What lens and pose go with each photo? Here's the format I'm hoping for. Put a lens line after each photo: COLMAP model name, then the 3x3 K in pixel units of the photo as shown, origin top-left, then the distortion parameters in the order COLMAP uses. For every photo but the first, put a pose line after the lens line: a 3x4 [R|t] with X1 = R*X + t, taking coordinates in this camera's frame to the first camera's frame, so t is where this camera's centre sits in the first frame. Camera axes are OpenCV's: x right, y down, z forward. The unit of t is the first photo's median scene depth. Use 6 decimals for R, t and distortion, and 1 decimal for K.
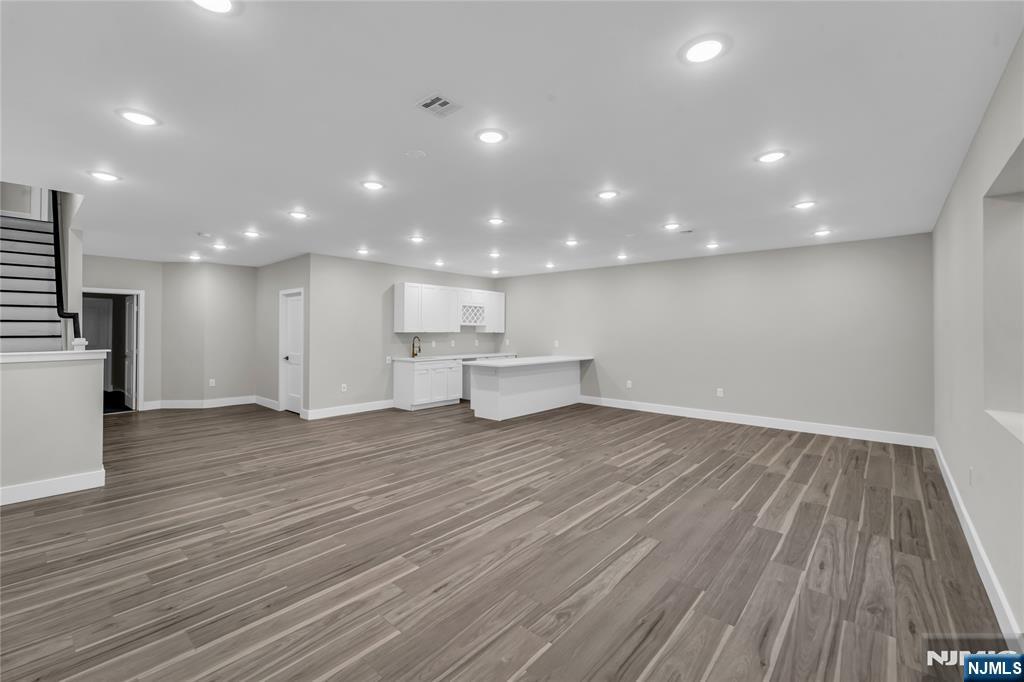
lens RADIAL K [[438.7, 0, 512.0], [0, 438.7, 341.0], [0, 0, 1]] dist [0.001803, 0.000044]
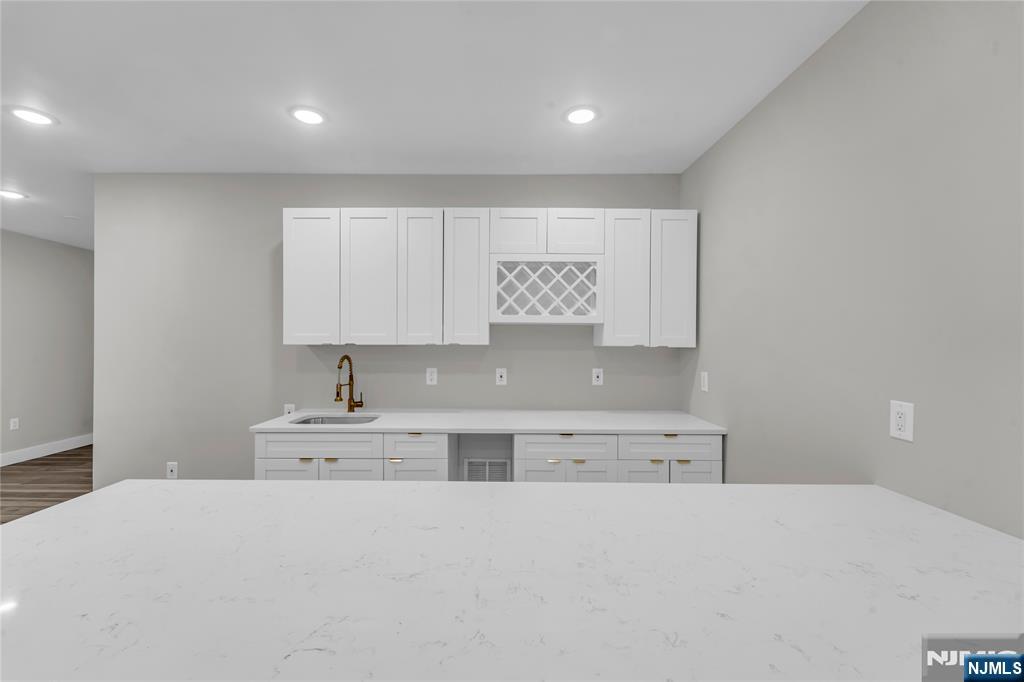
lens RADIAL K [[425.1, 0, 487.4], [0, 425.1, 341.4], [0, 0, 1]] dist [0.002065, 0.000150]
pose [[0.638150, -0.004781, -0.769897, 0.260174], [-0.018961, 0.999580, -0.021924, -0.032265], [0.769679, 0.028588, 0.637791, 1.658004]]
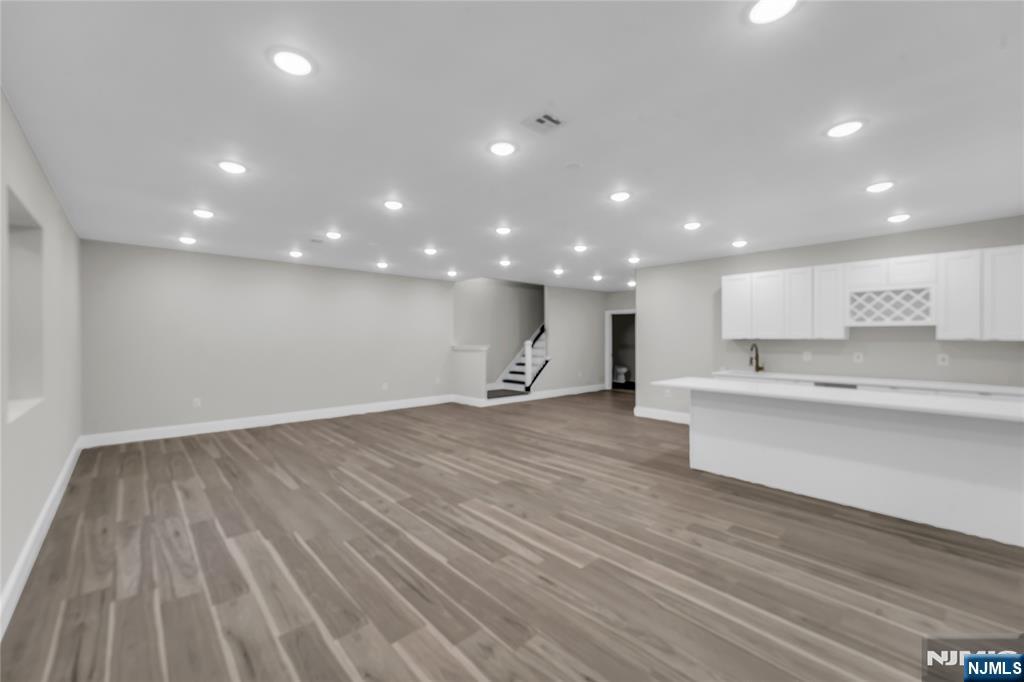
lens RADIAL K [[425.1, 0, 487.4], [0, 425.1, 341.4], [0, 0, 1]] dist [0.002065, 0.000150]
pose [[-0.160616, 0.004470, -0.987007, 1.093973], [-0.025795, 0.999629, 0.008725, -0.018359], [0.986680, 0.026862, -0.160441, 1.284768]]
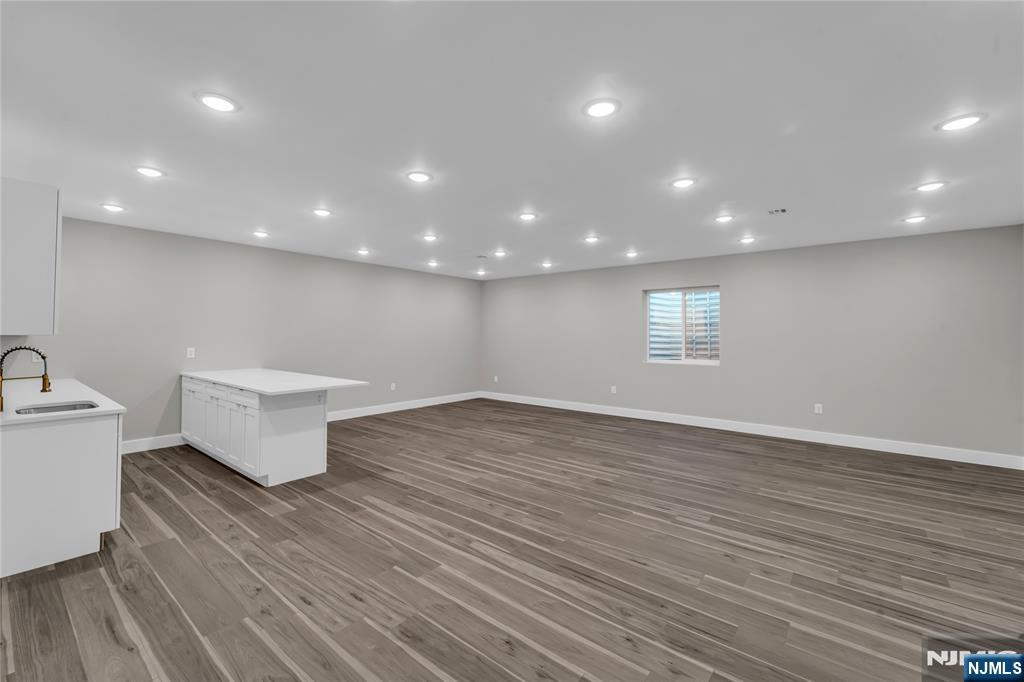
lens RADIAL K [[425.1, 0, 487.4], [0, 425.1, 341.4], [0, 0, 1]] dist [0.002065, 0.000150]
pose [[-0.006159, -0.019697, 0.999787, -1.087430], [0.012154, 0.999731, 0.019771, -0.036137], [-0.999907, 0.012273, -0.005918, 1.249083]]
